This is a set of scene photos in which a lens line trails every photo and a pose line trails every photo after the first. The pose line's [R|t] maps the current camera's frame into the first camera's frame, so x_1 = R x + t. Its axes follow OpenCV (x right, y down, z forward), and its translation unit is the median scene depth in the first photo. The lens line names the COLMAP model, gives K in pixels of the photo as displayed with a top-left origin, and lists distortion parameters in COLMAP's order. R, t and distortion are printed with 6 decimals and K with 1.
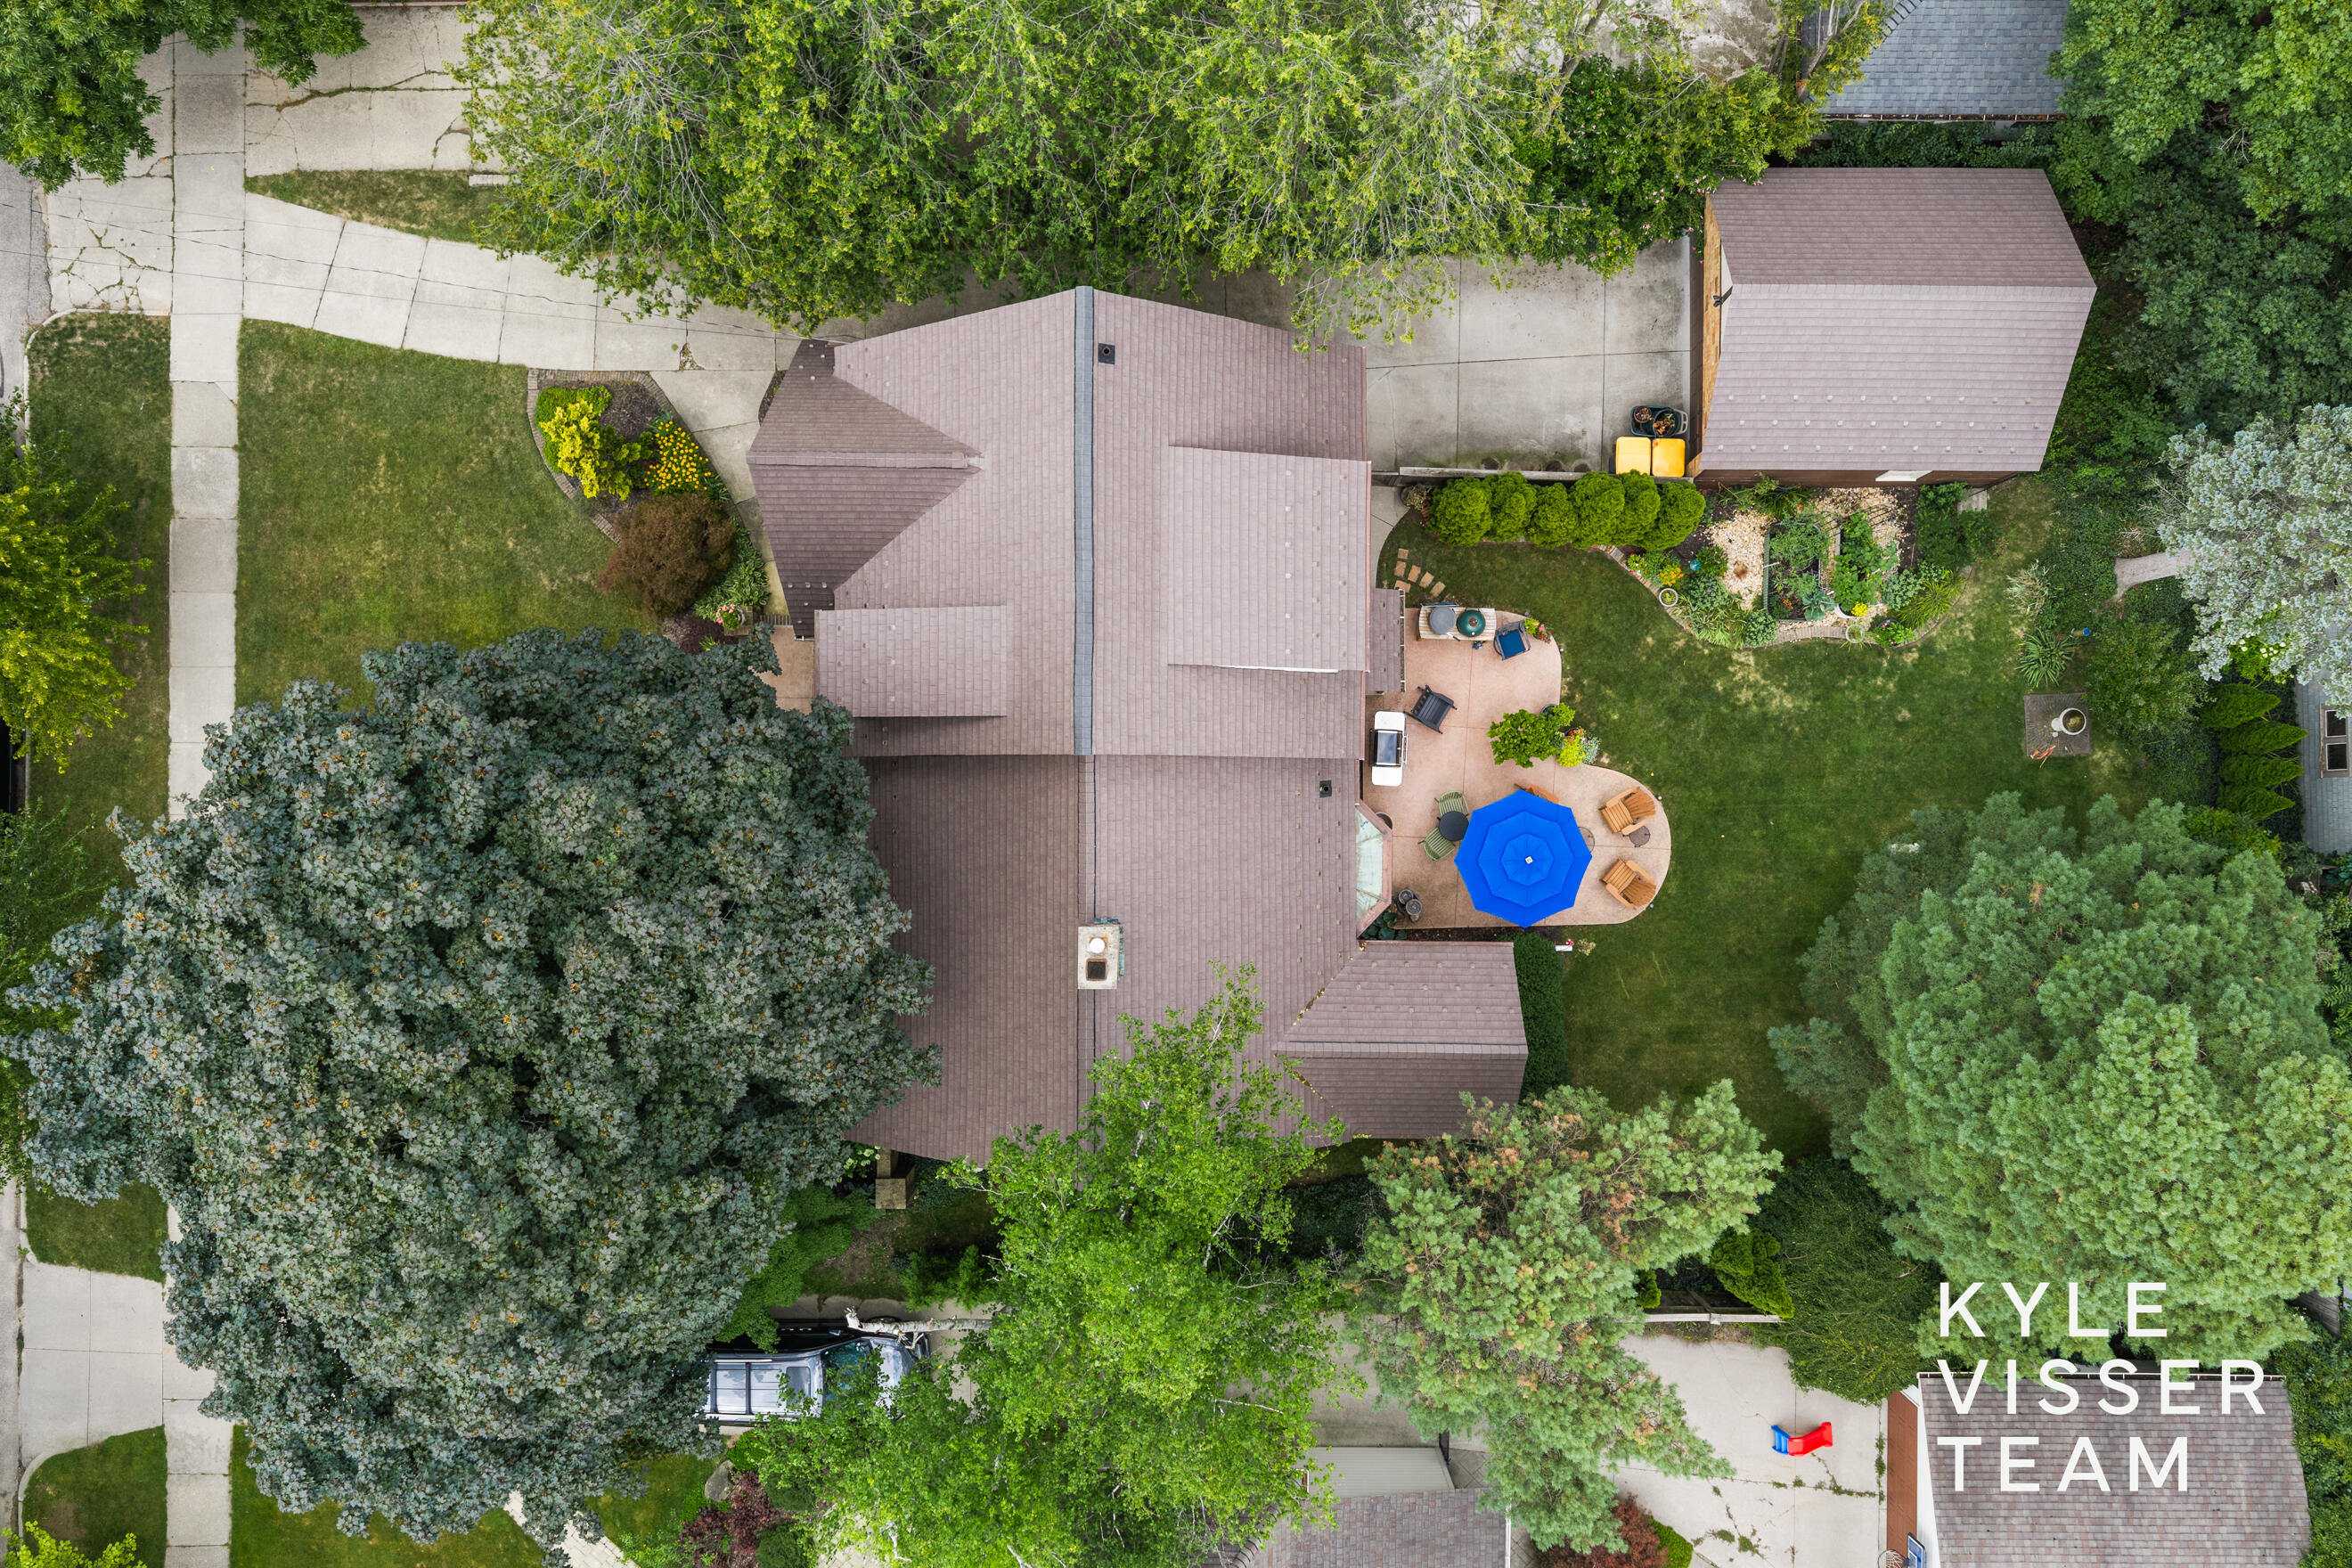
lens RADIAL K [[1902.0, 0, 1182.4], [0, 1902.0, 787.3], [0, 0, 1]] dist [0.050834, -0.131915]
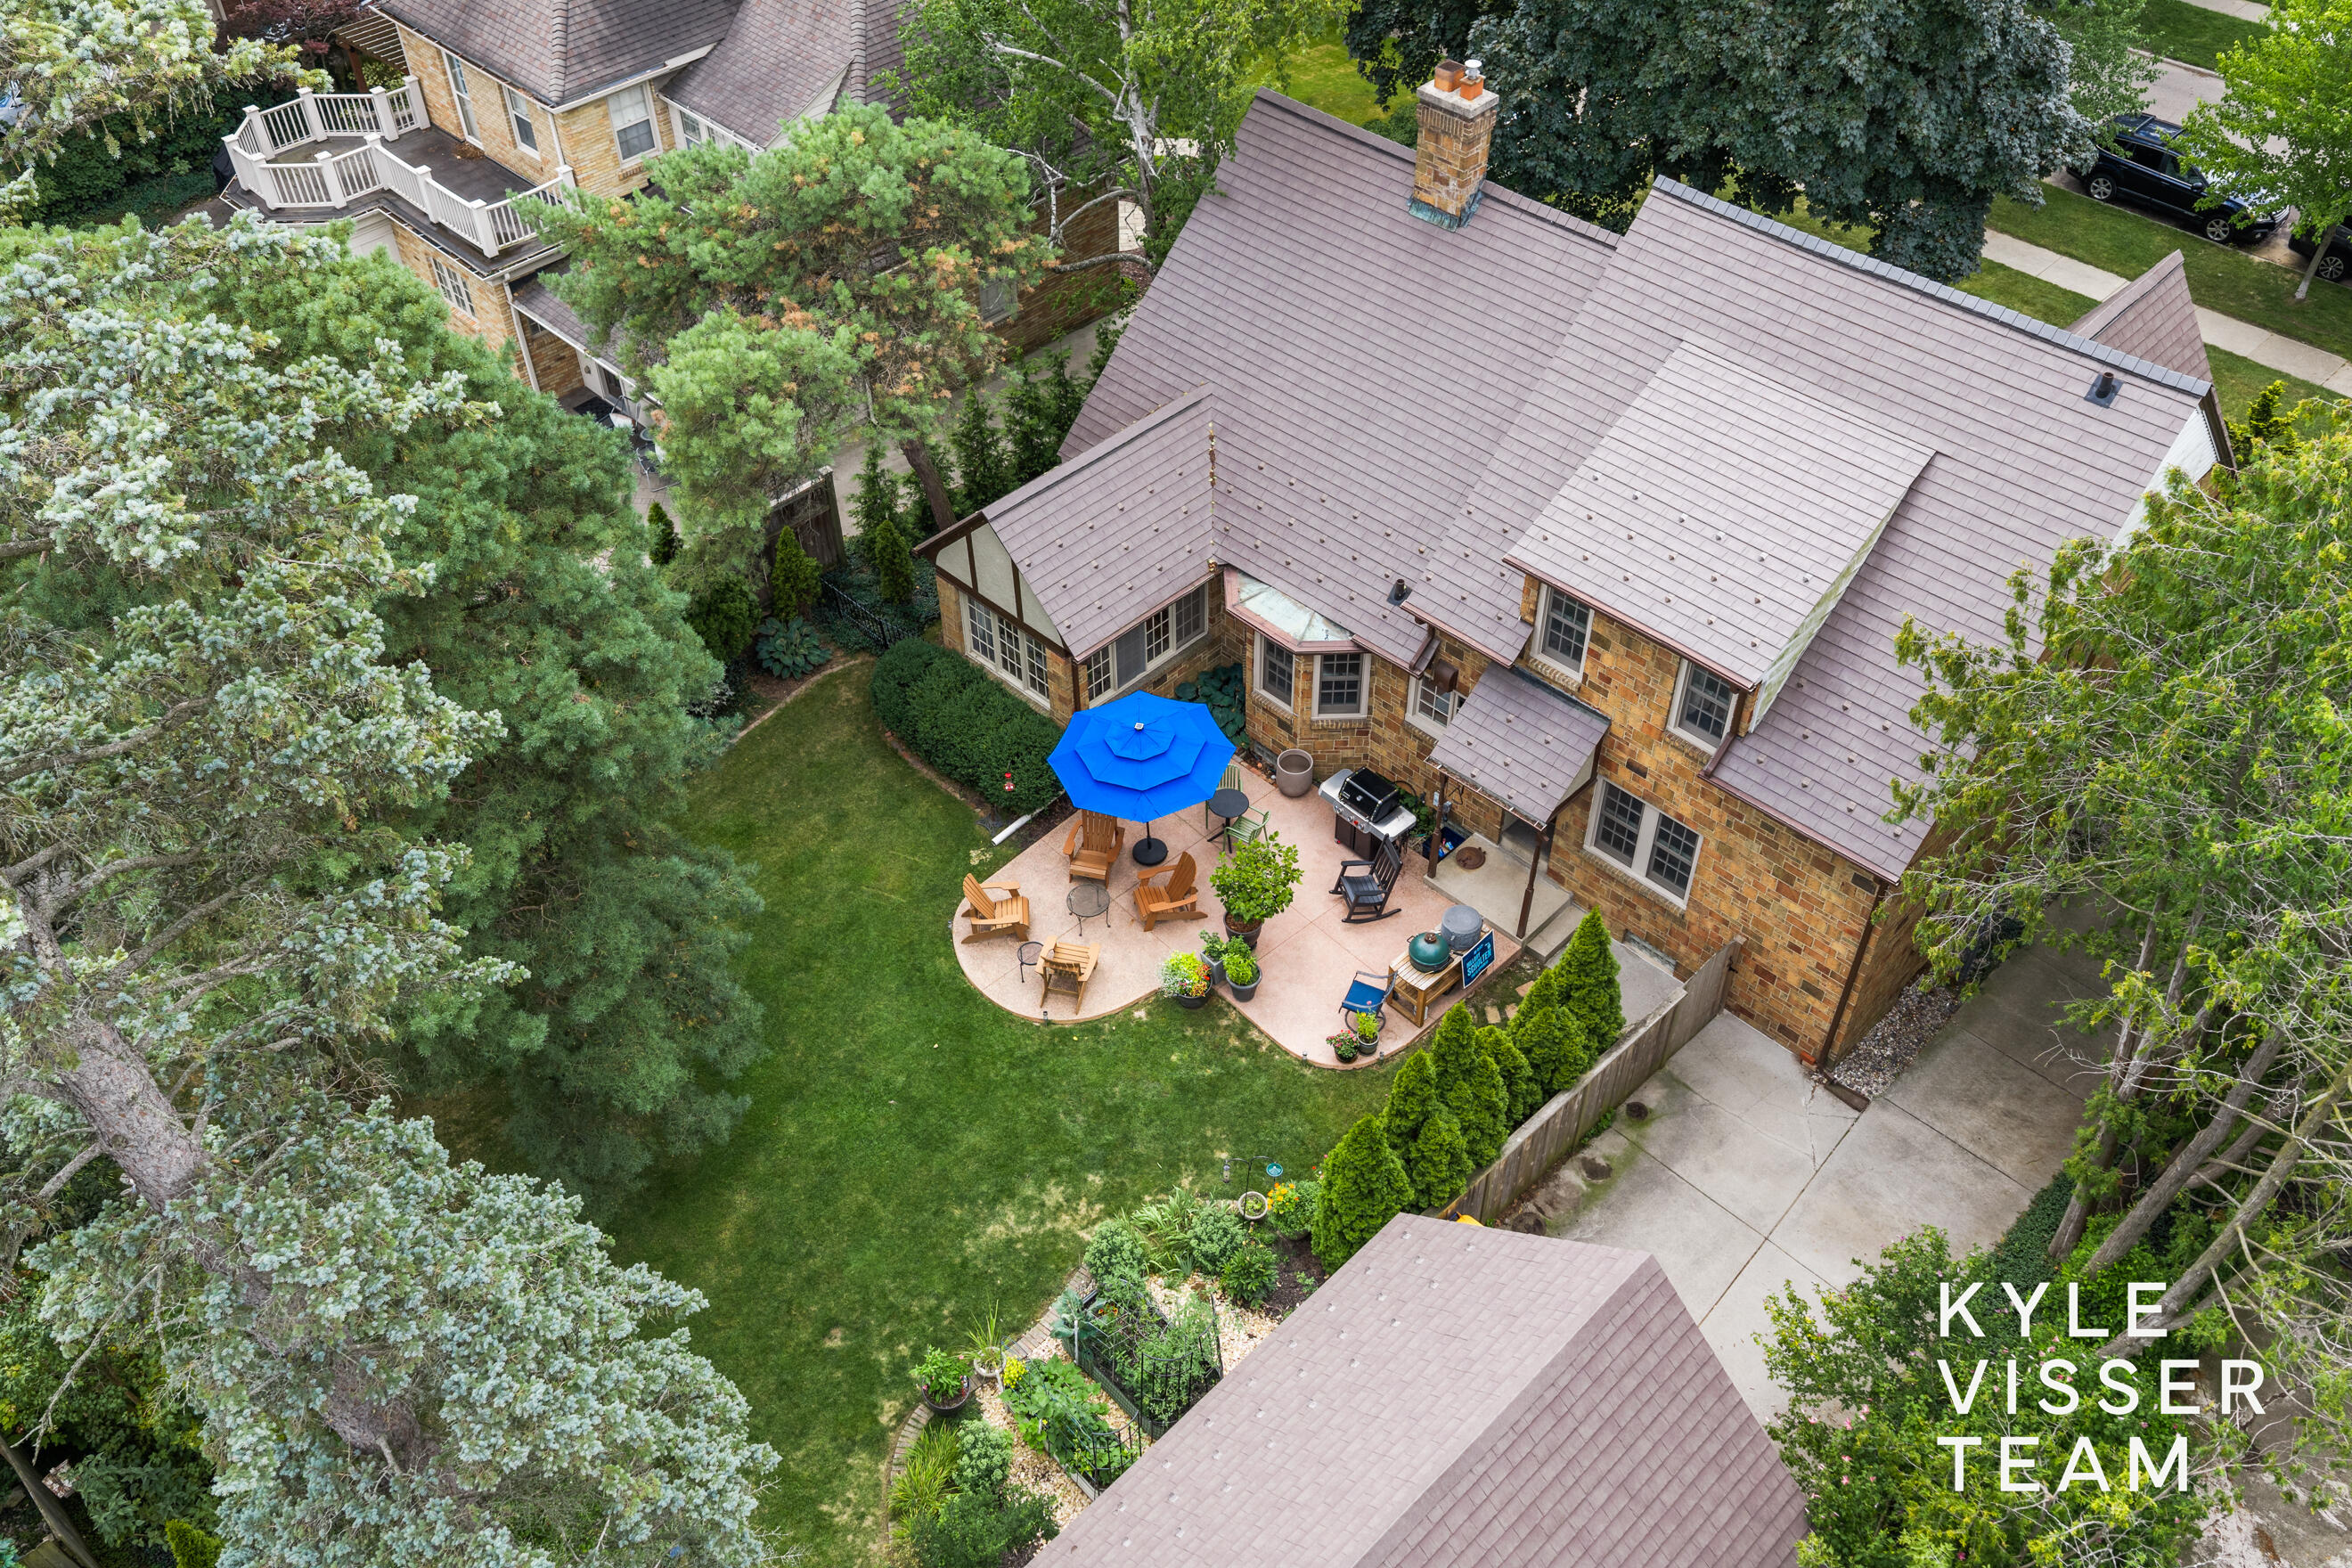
lens RADIAL K [[1902.0, 0, 1182.4], [0, 1902.0, 787.3], [0, 0, 1]] dist [0.050834, -0.131915]
pose [[-0.698644, 0.505923, -0.505904, 0.515379], [-0.715443, -0.487897, 0.500098, -0.326625], [0.006182, 0.711336, 0.702825, 0.465517]]
